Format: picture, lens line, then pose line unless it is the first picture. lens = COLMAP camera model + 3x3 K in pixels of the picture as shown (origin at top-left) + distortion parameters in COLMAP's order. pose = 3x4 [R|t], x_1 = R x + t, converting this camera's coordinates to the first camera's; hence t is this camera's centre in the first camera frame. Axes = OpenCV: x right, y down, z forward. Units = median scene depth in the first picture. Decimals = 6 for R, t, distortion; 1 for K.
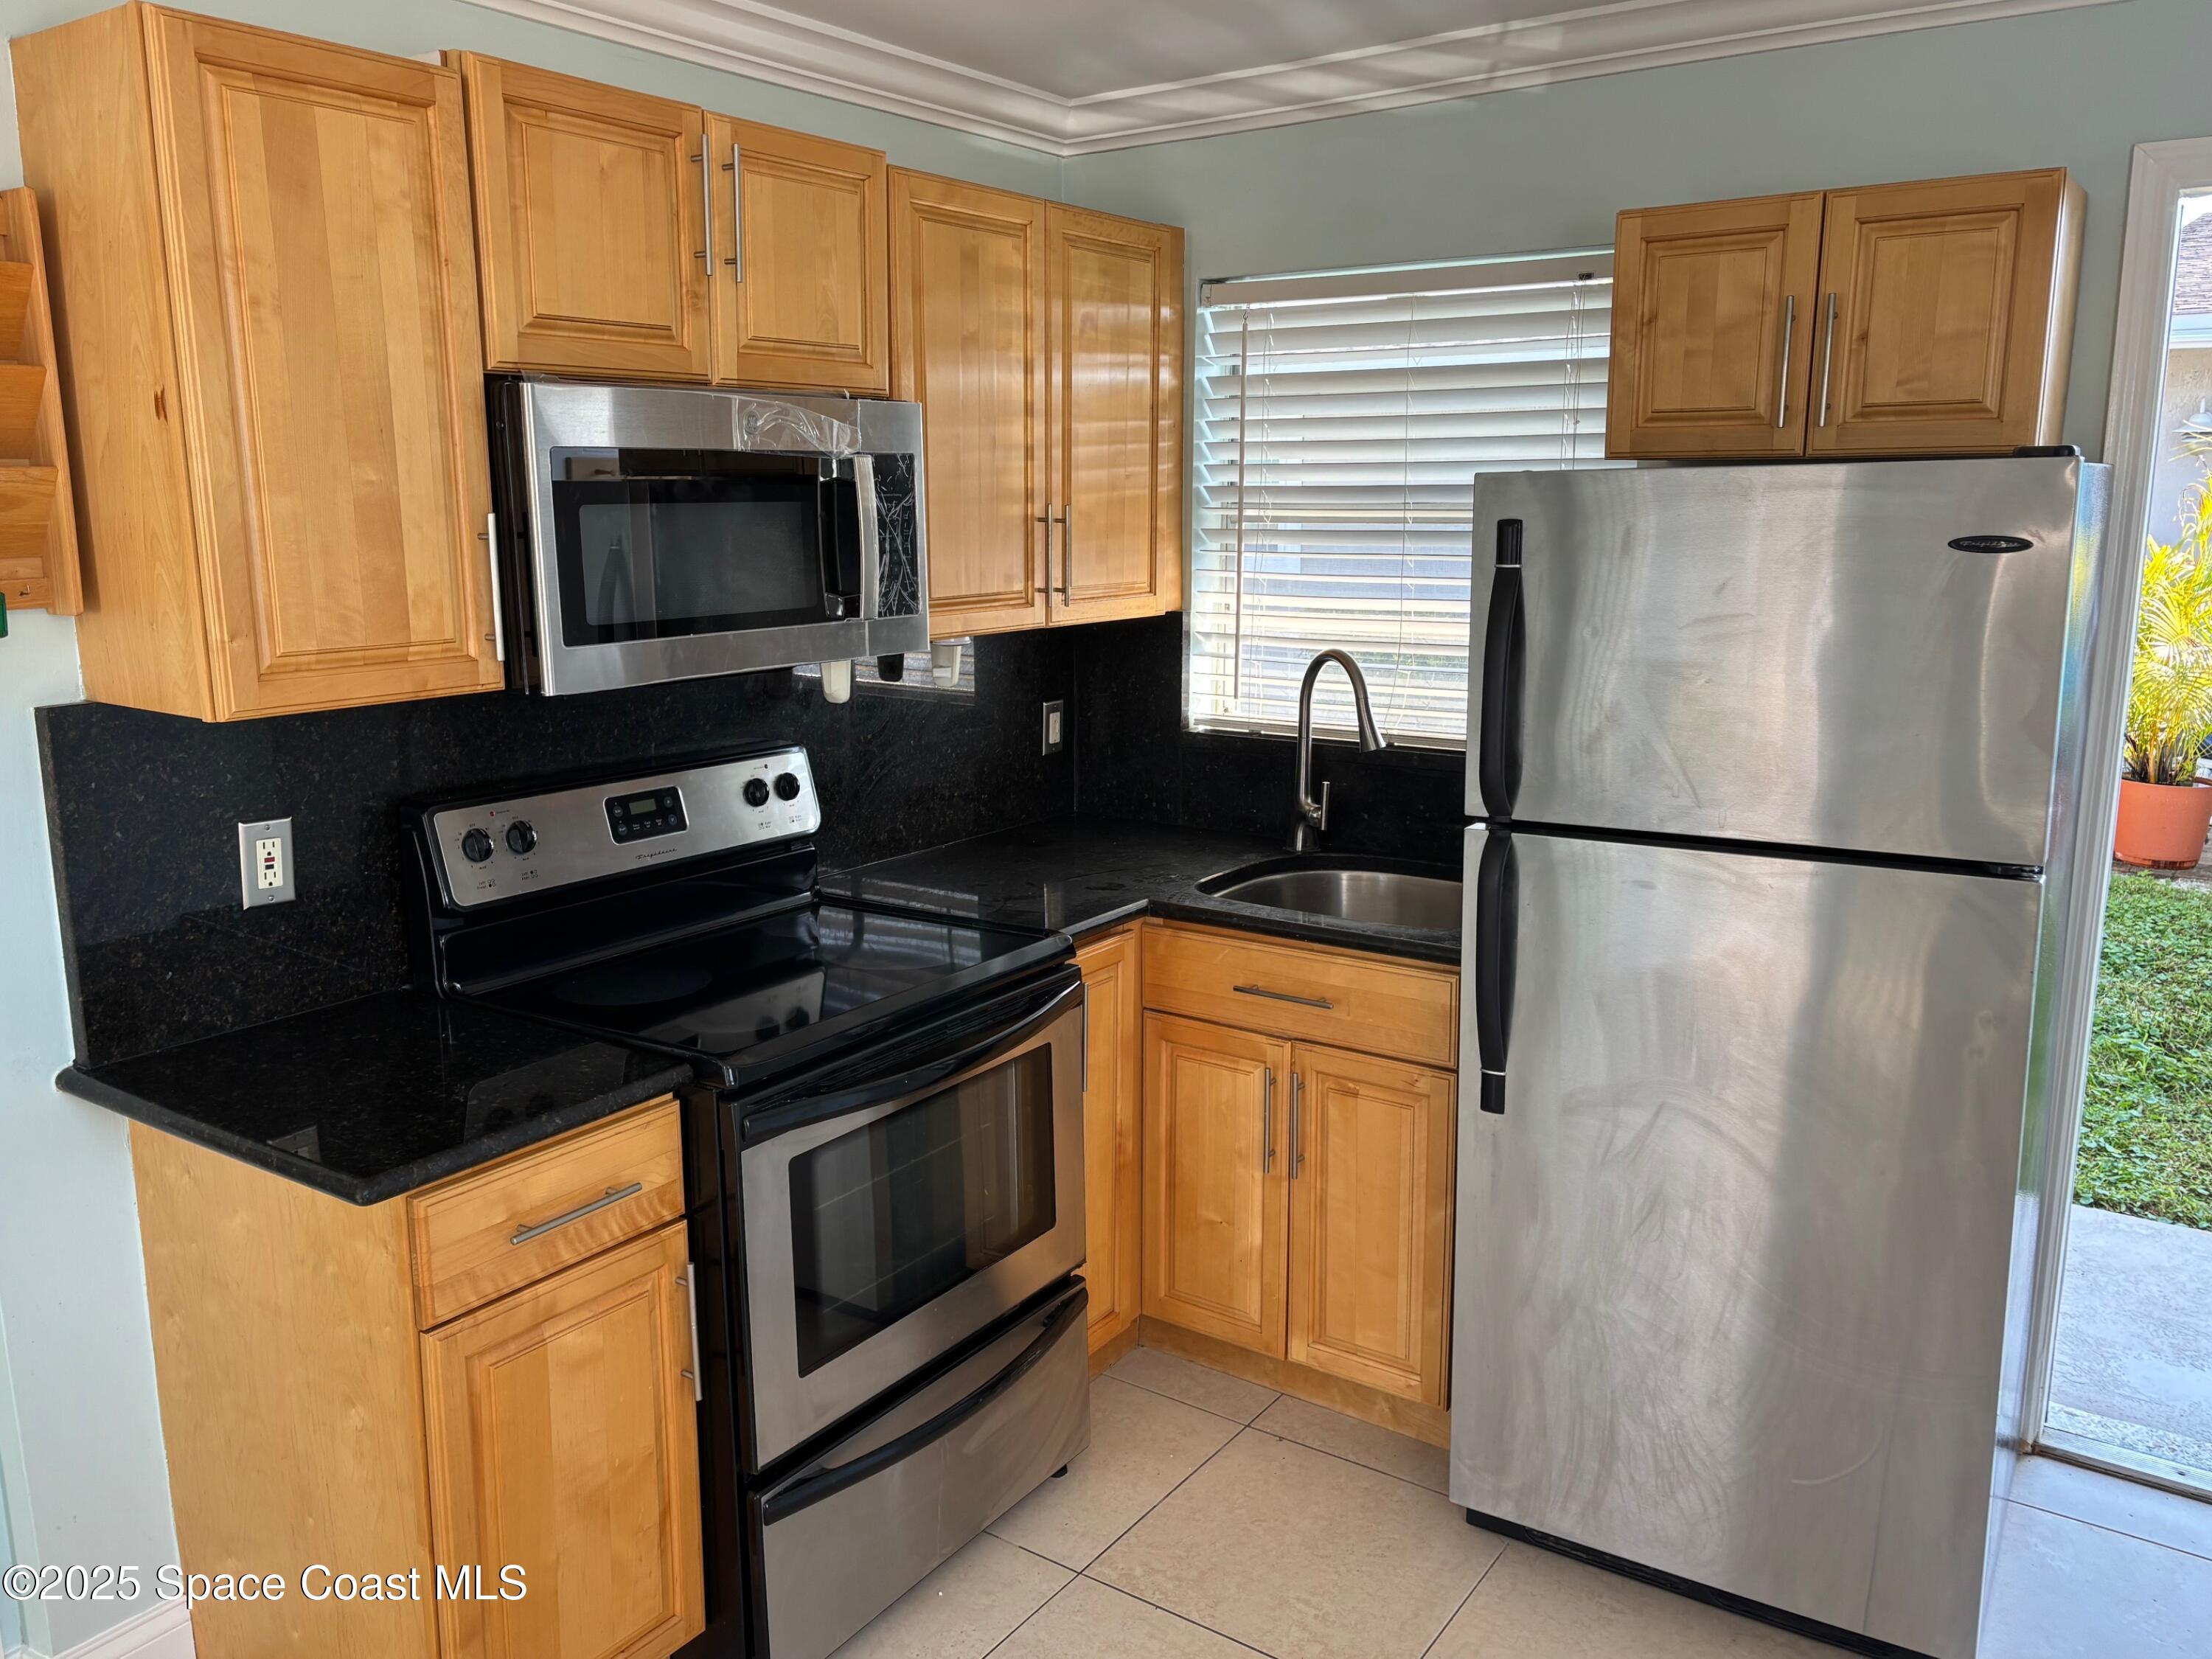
lens RADIAL K [[1689.7, 0, 1106.0], [0, 1689.7, 829.5], [0, 0, 1]] dist [0.011504, 0.001485]
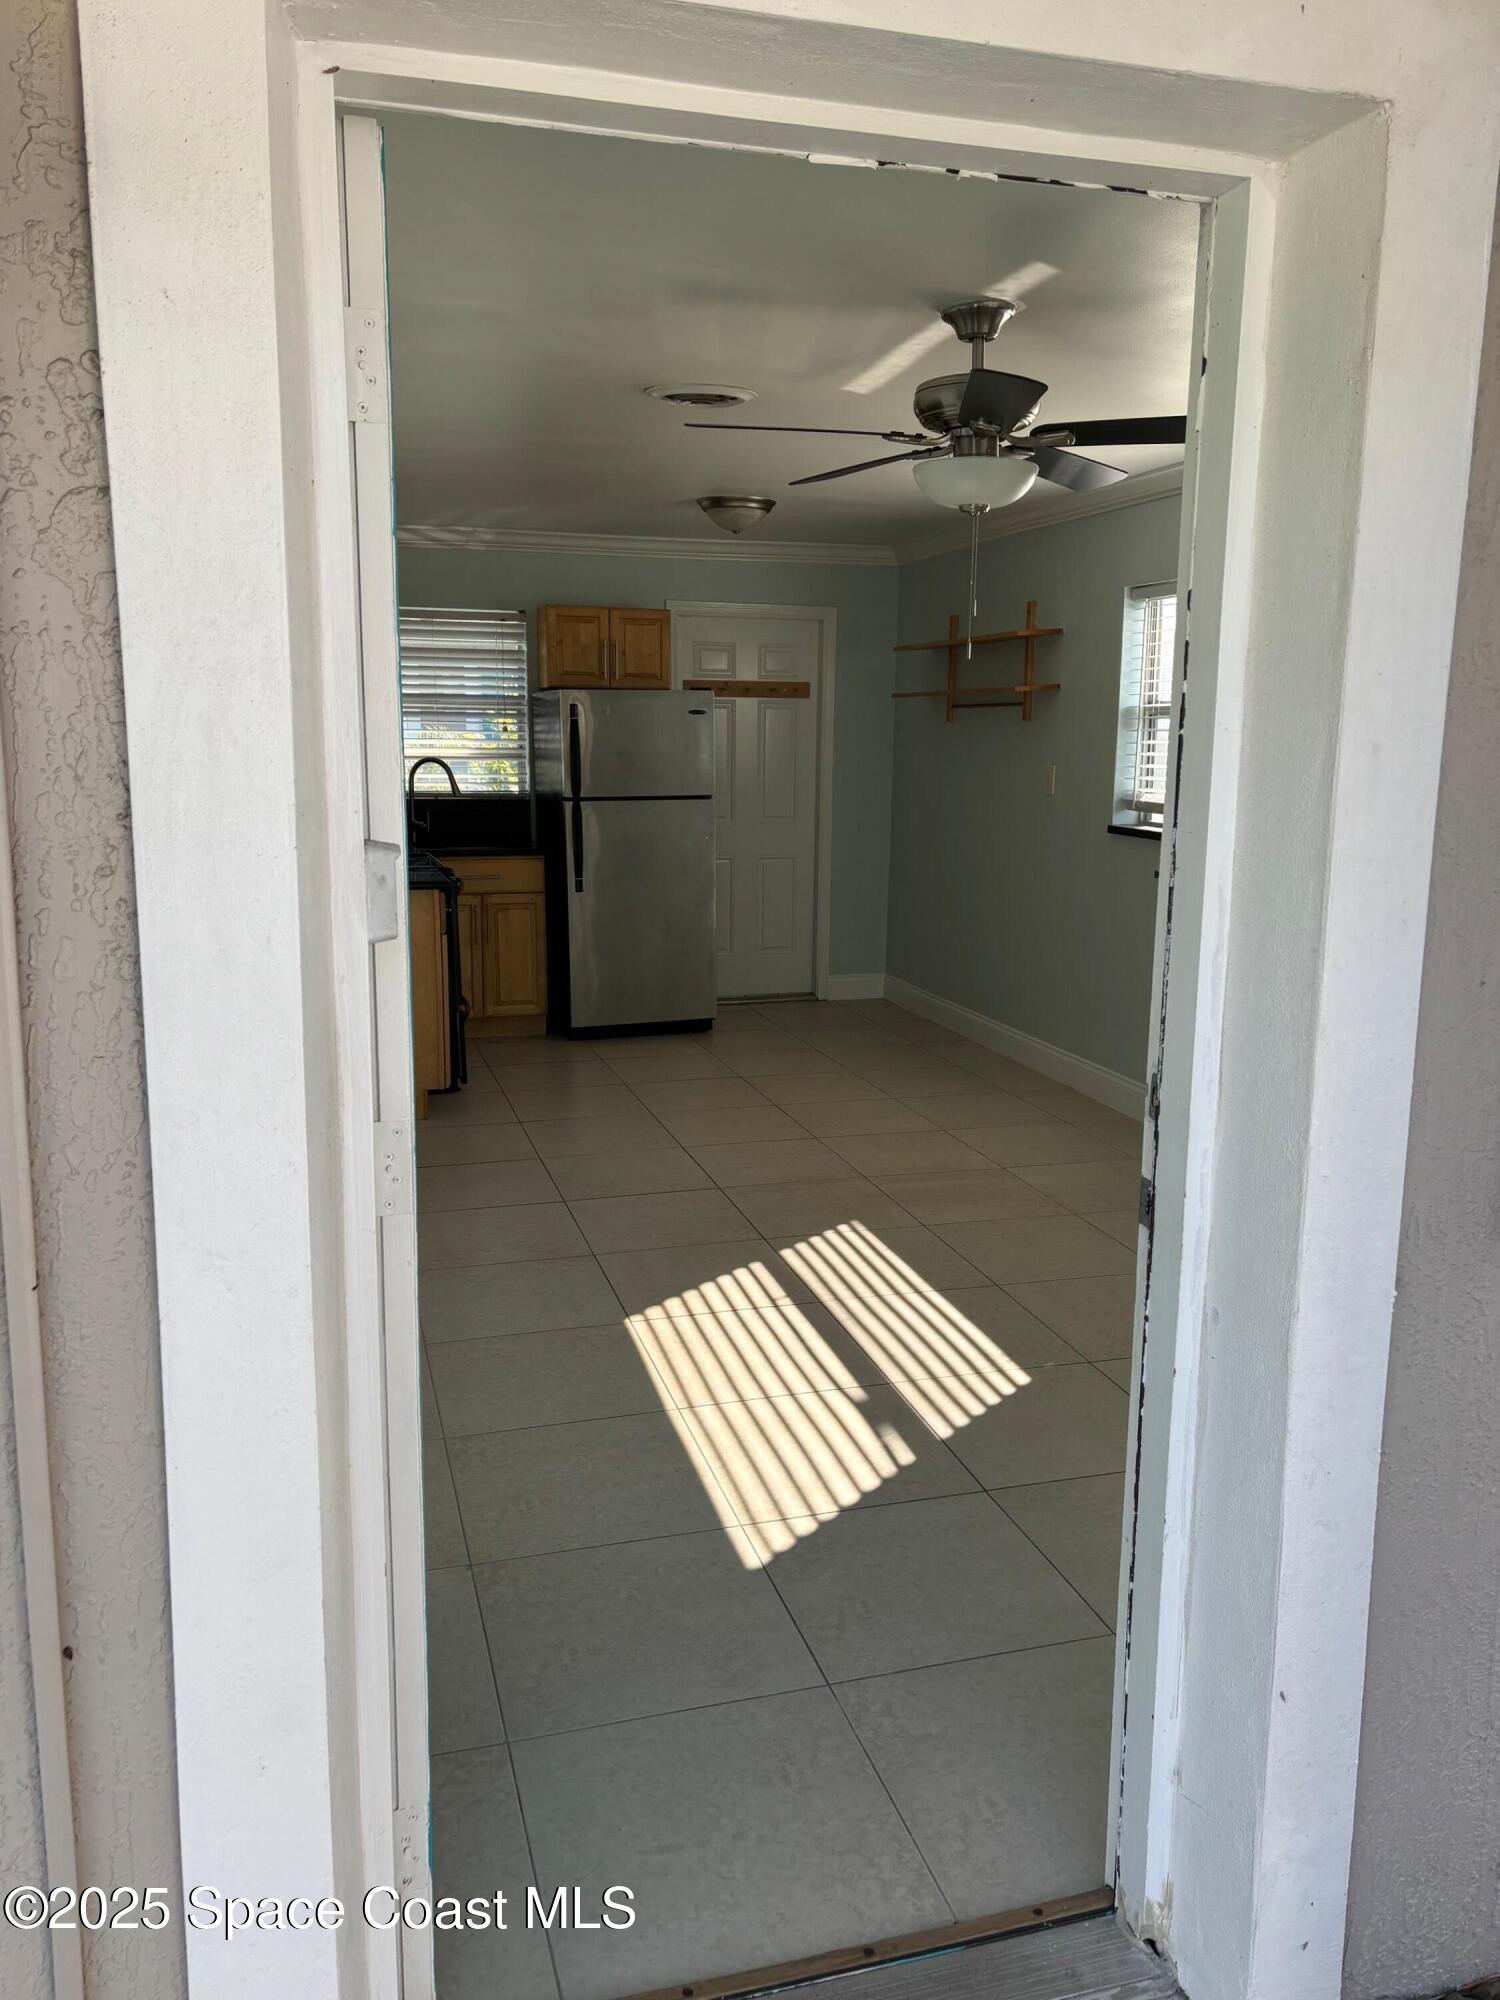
lens RADIAL K [[1507.0, 0, 750.0], [0, 1507.0, 1000.0], [0, 0, 1]] dist [0.131039, -0.210551]
pose [[0.627470, -0.130783, 0.767578, -1.548685], [0.143289, 0.988352, 0.051265, 0.233611], [-0.765342, 0.077818, 0.638902, -0.913169]]
